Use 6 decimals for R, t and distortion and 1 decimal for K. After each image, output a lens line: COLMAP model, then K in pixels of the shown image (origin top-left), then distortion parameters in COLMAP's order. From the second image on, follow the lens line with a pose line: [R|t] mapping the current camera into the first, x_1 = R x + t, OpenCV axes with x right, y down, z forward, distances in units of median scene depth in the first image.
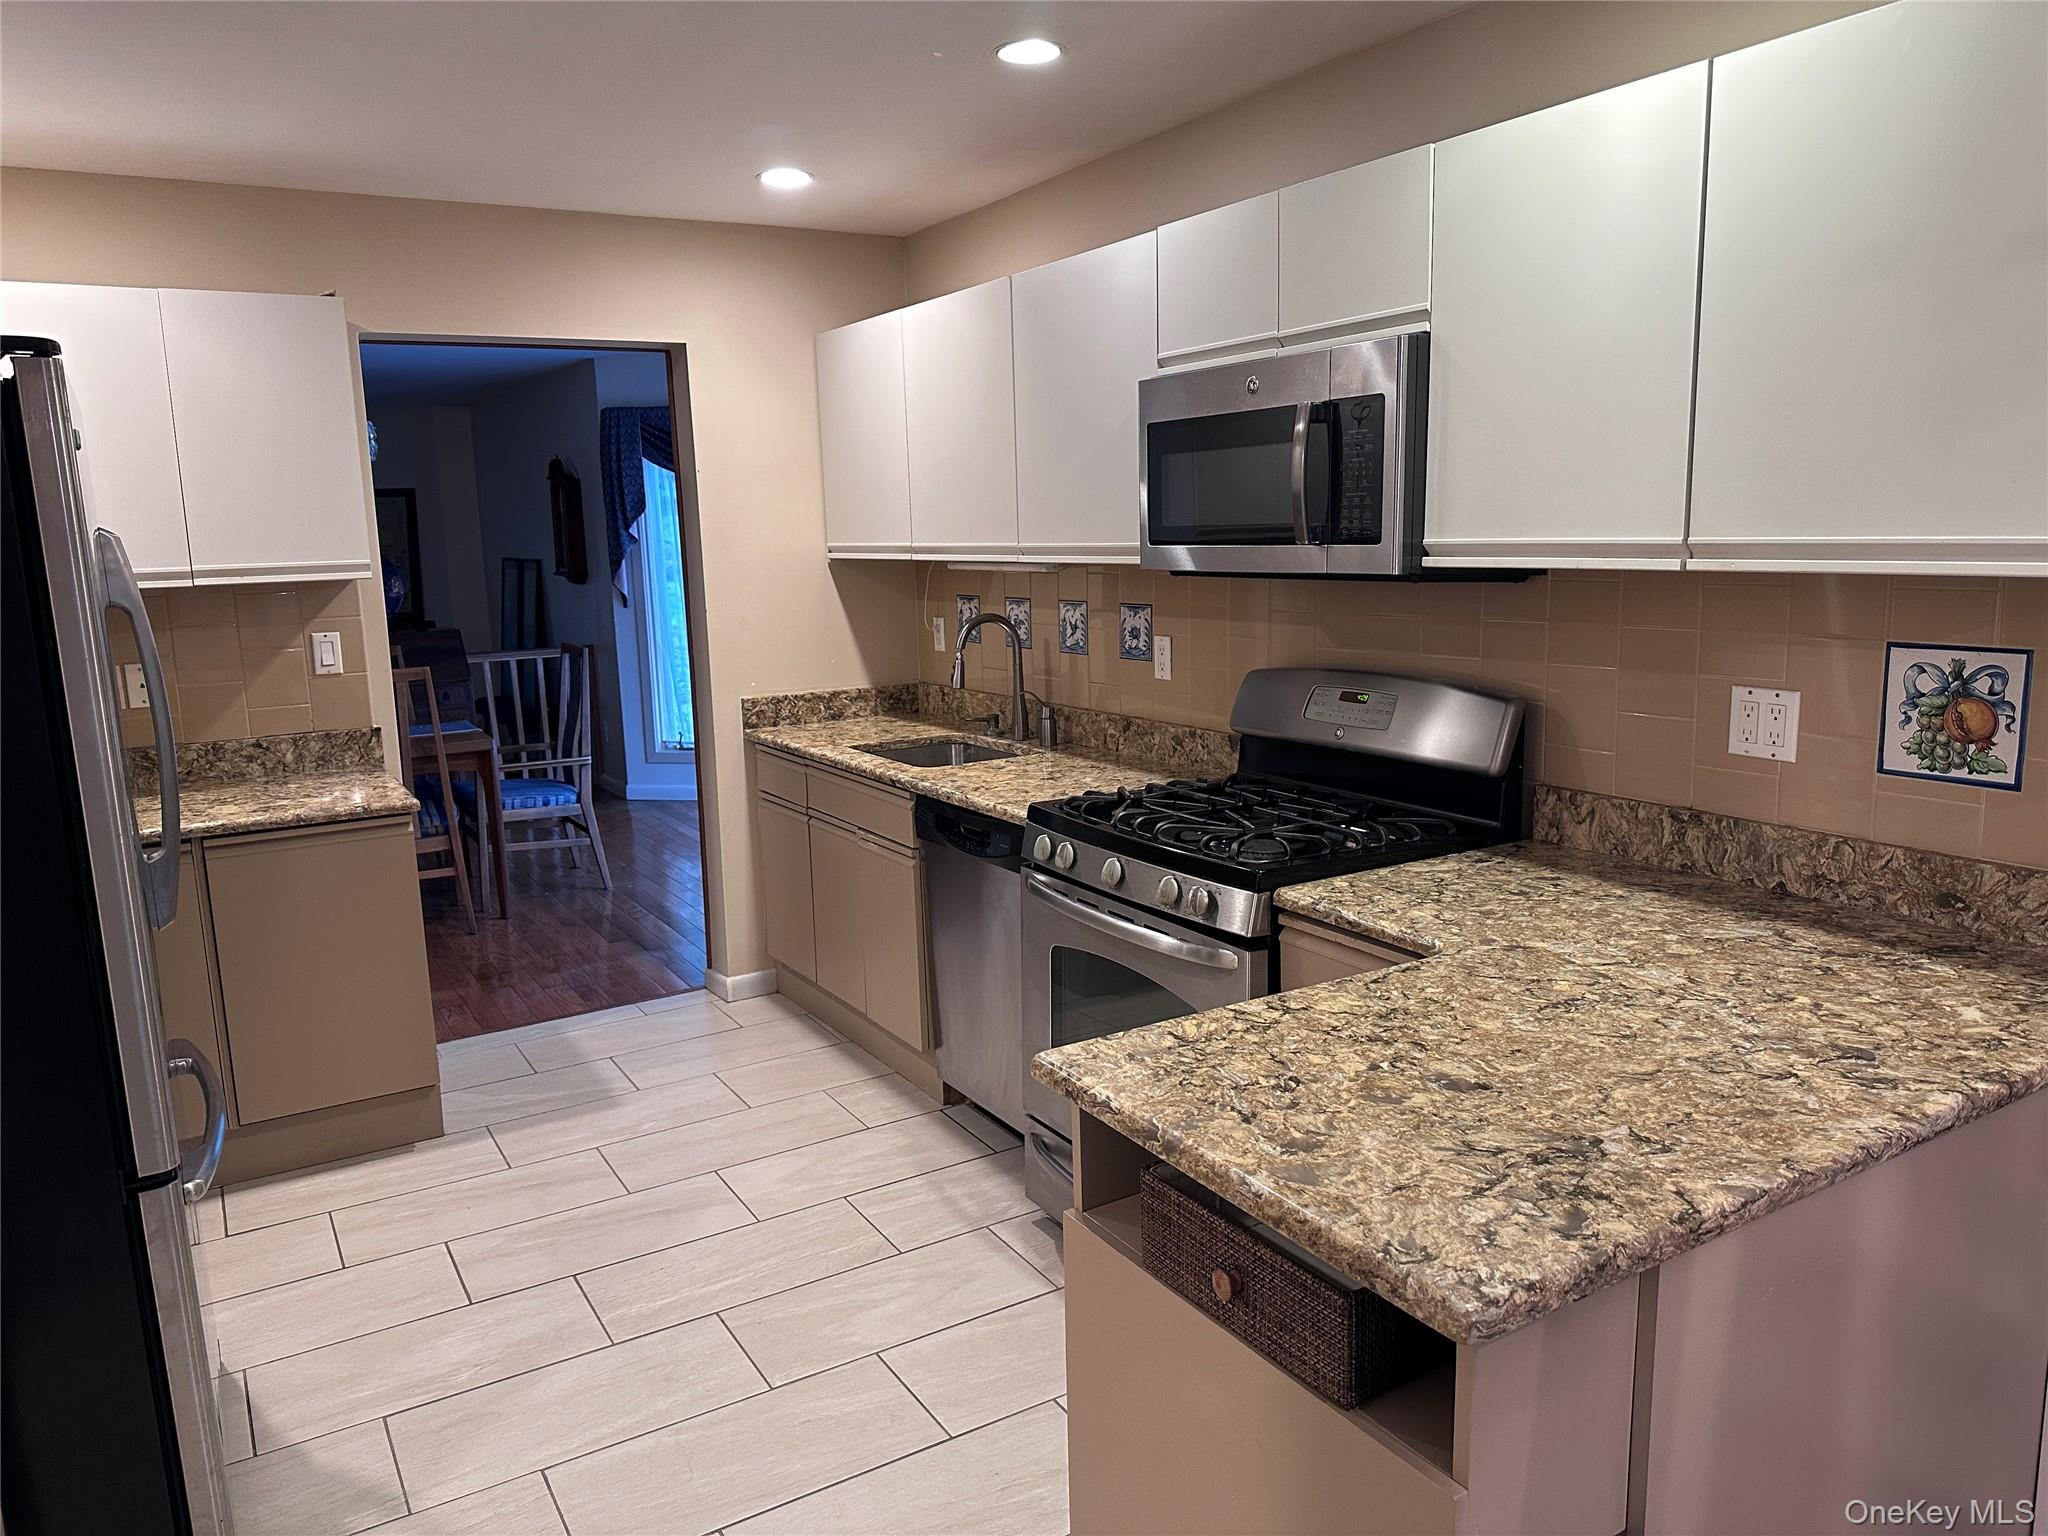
lens RADIAL K [[1438.2, 0, 1024.0], [0, 1438.2, 768.0], [0, 0, 1]] dist [0.029661, -0.045664]
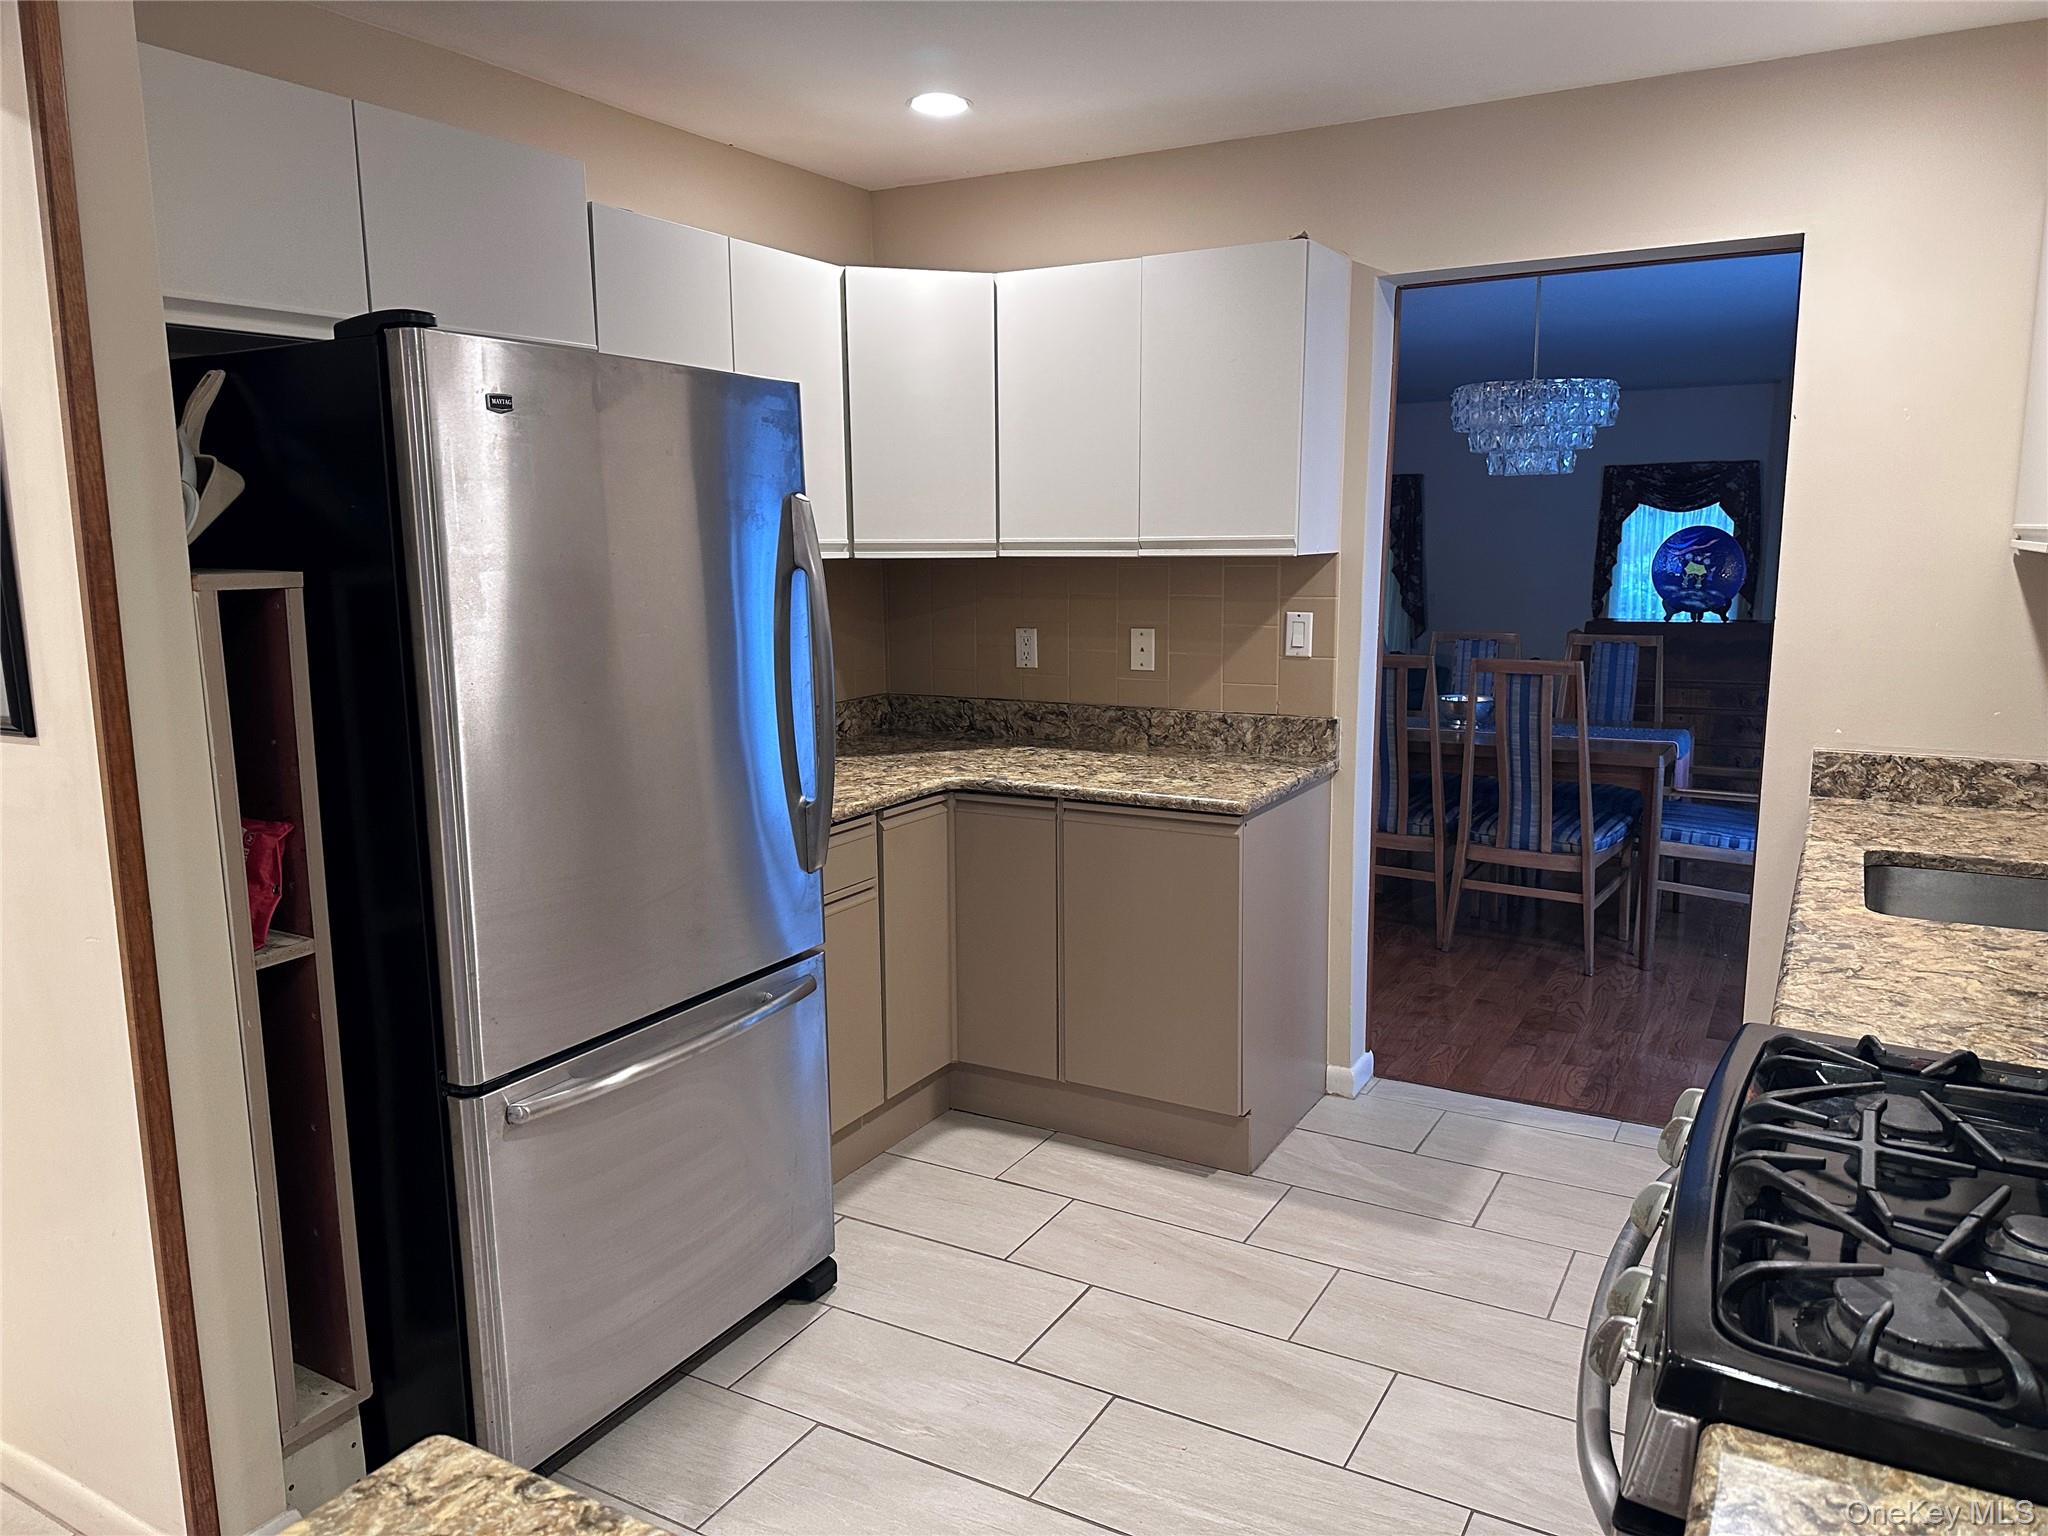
lens RADIAL K [[1434.1, 0, 1032.9], [0, 1434.1, 752.1], [0, 0, 1]] dist [0.168251, -0.230012]
pose [[0.493688, 0.154001, -0.855895, 0.262523], [-0.150567, 0.984468, 0.090287, -0.065426], [0.856506, 0.084296, 0.509208, 0.393177]]
